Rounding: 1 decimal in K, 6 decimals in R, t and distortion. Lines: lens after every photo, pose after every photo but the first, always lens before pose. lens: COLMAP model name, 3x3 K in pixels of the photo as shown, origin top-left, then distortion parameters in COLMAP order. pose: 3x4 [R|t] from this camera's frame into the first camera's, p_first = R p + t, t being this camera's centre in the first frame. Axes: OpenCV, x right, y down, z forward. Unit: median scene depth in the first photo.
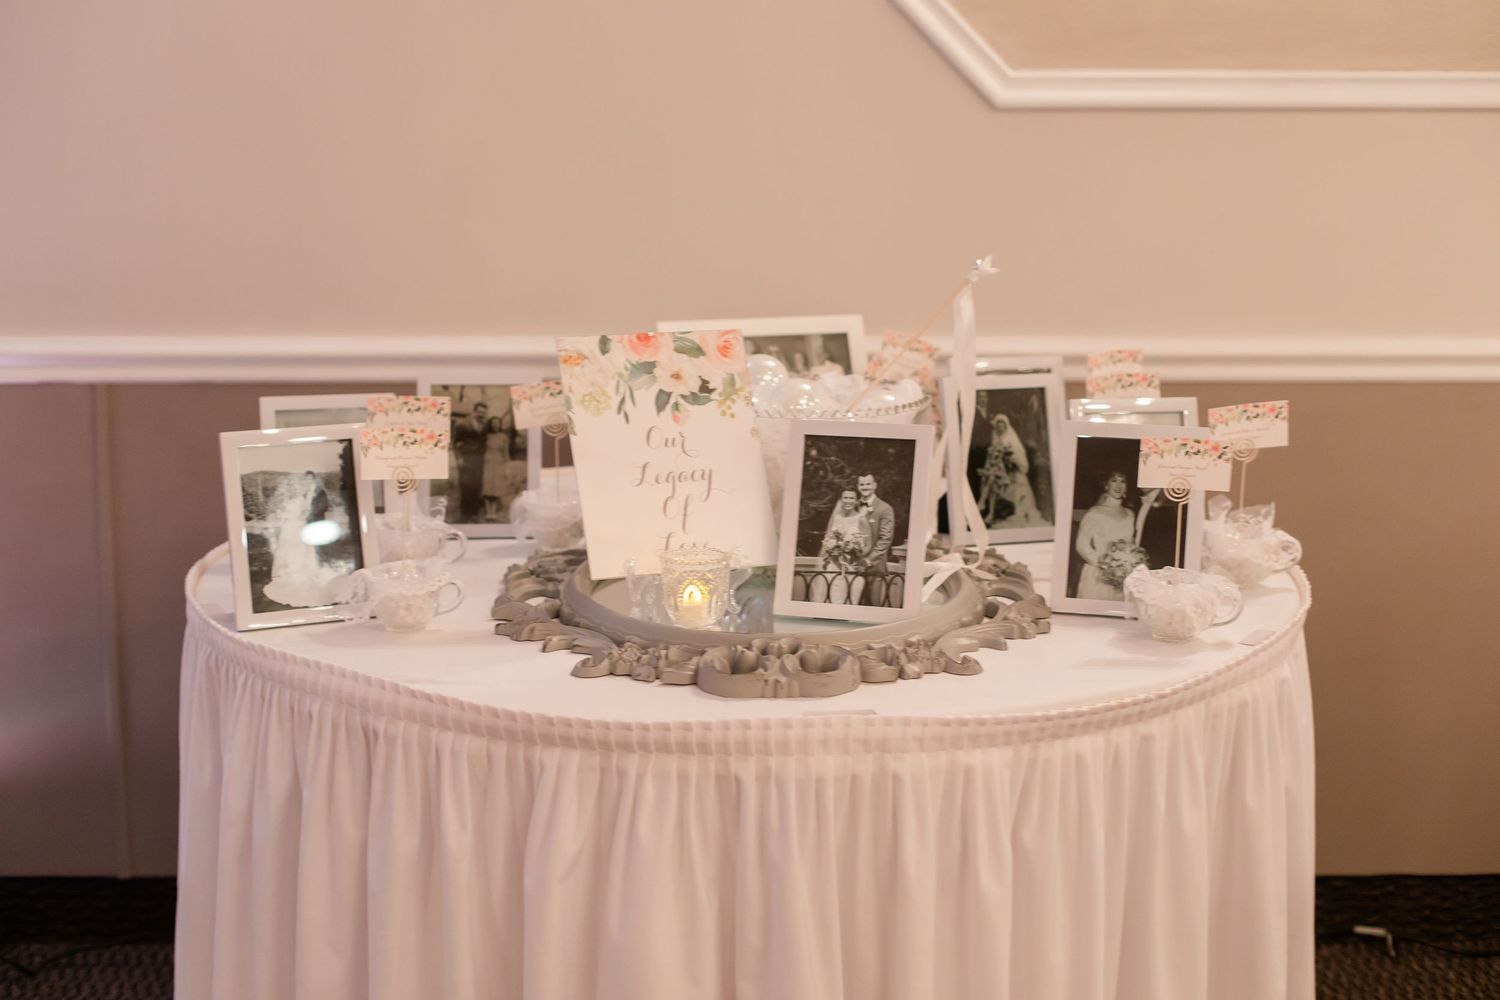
lens RADIAL K [[2230.5, 0, 747.8], [0, 2230.5, 500.0], [0, 0, 1]] dist [-0.025429, 0.000000]
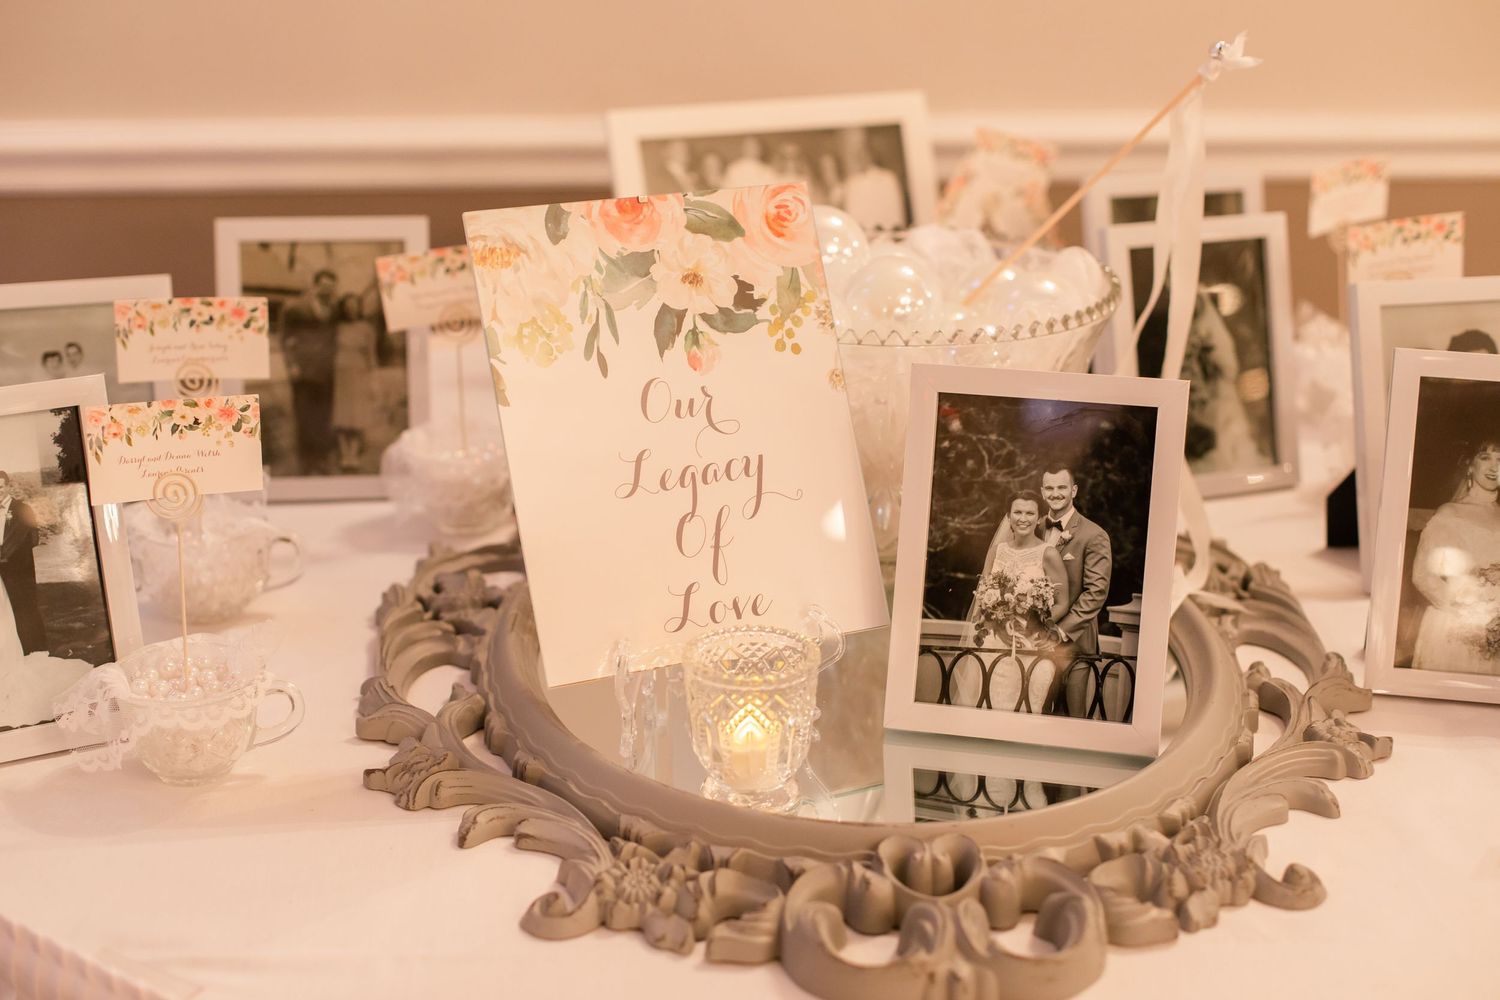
lens RADIAL K [[2230.5, 0, 753.4], [0, 2230.5, 500.0], [0, 0, 1]] dist [-0.025429, 0.000000]
pose [[0.997986, -0.017260, 0.061034, -0.051488], [0.008156, 0.989194, 0.146386, -0.081913], [-0.062901, -0.145593, 0.987343, 0.473516]]
